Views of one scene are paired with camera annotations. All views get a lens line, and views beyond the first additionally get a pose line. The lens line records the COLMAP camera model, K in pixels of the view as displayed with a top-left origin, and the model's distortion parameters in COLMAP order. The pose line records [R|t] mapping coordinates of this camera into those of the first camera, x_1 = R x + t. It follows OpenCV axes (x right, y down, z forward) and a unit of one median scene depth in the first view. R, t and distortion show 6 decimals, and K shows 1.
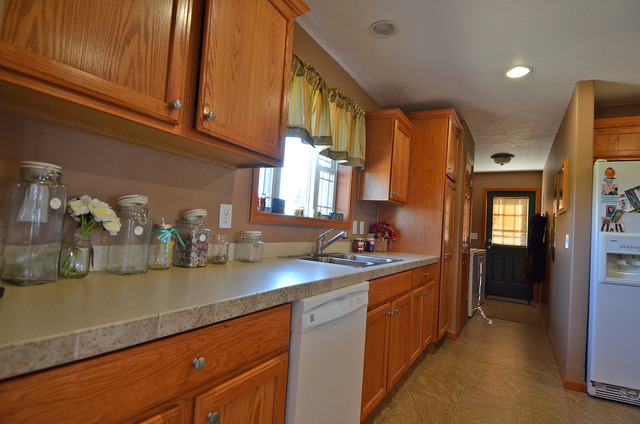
lens RADIAL K [[334.3, 0, 320.4], [0, 334.3, 213.0], [0, 0, 1]] dist [0.001648, -0.009228]
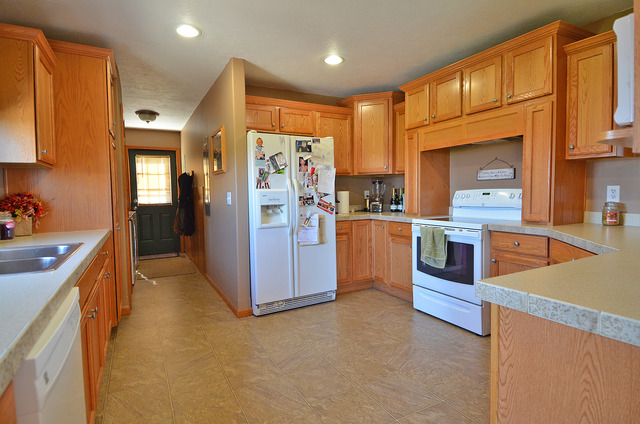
lens RADIAL K [[334.3, 0, 320.8], [0, 334.3, 212.7], [0, 0, 1]] dist [0.001648, -0.009228]
pose [[0.509266, -0.125345, 0.851432, -0.091137], [0.013346, 0.990368, 0.137817, -0.020049], [-0.860505, -0.058822, 0.506034, 0.110554]]
